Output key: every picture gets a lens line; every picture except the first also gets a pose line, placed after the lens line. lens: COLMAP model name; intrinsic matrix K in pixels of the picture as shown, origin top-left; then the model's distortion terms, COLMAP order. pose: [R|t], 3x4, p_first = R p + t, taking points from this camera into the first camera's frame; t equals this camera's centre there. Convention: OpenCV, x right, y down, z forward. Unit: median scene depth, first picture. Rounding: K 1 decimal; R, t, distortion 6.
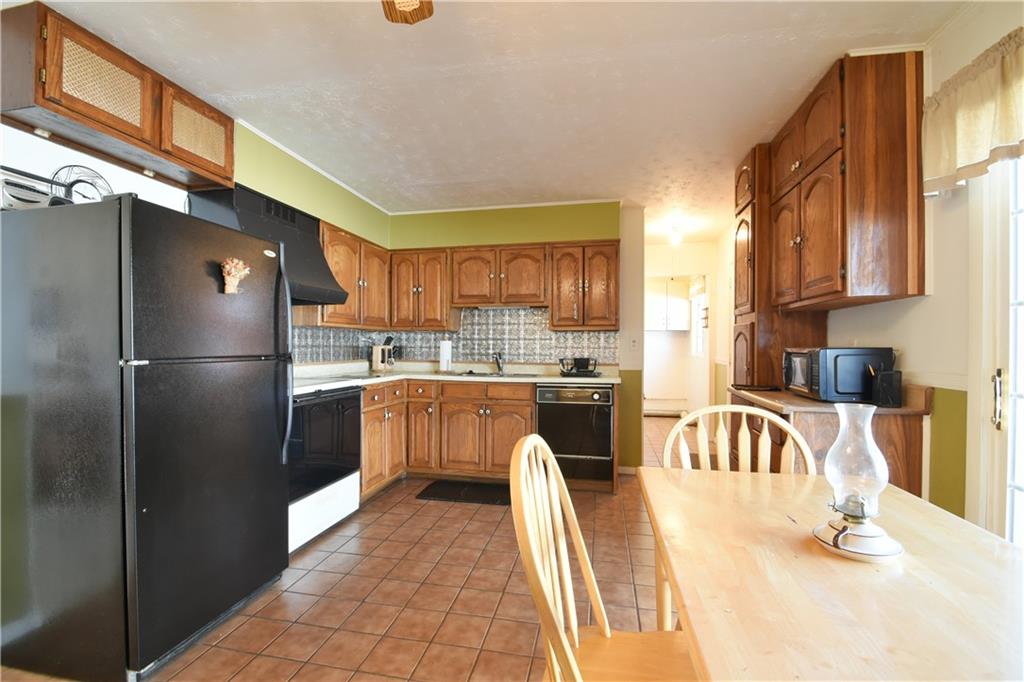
lens RADIAL K [[449.7, 0, 511.4], [0, 449.7, 347.9], [0, 0, 1]] dist [0.016464, -0.017883]
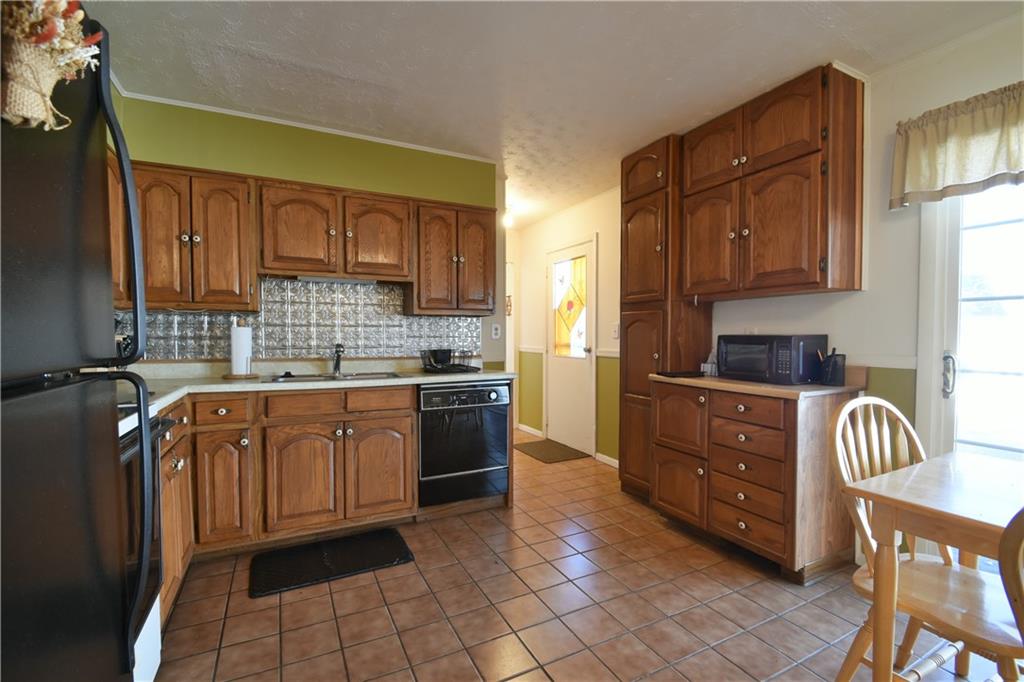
lens RADIAL K [[449.7, 0, 511.4], [0, 449.7, 347.9], [0, 0, 1]] dist [0.016464, -0.017883]
pose [[0.784945, -0.021990, 0.619175, -0.266136], [0.005839, 0.999588, 0.028098, -0.002336], [-0.619537, -0.018440, 0.784751, 0.301698]]
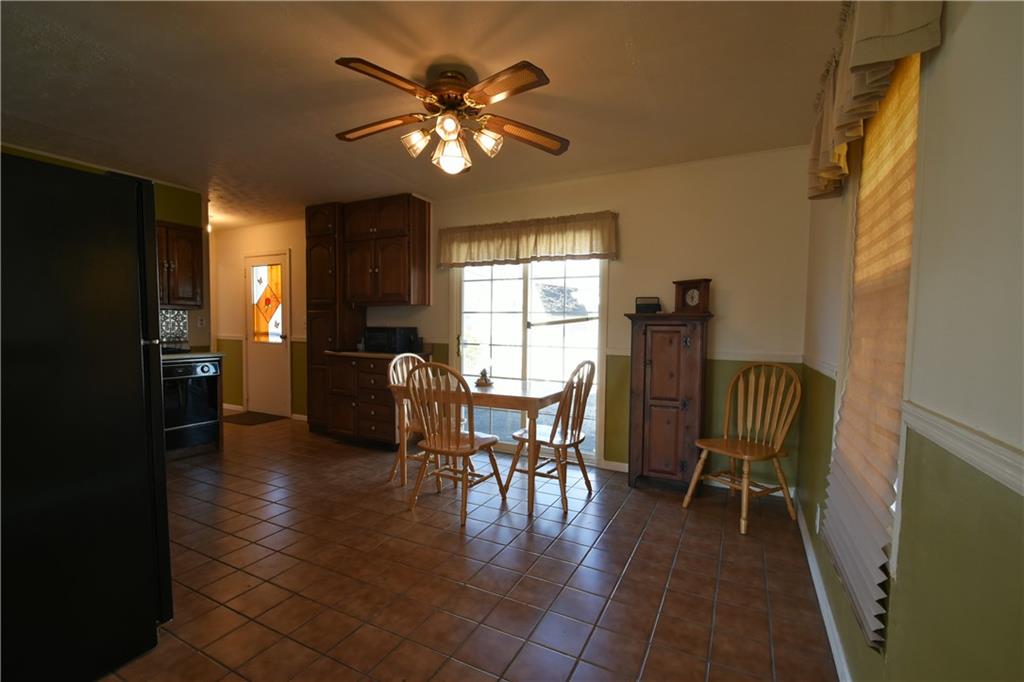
lens RADIAL K [[449.7, 0, 511.4], [0, 449.7, 347.9], [0, 0, 1]] dist [0.016464, -0.017883]
pose [[0.273565, -0.044340, 0.960831, -0.625345], [-0.007391, 0.998810, 0.048197, -0.005501], [-0.961825, -0.020286, 0.272912, -0.044474]]
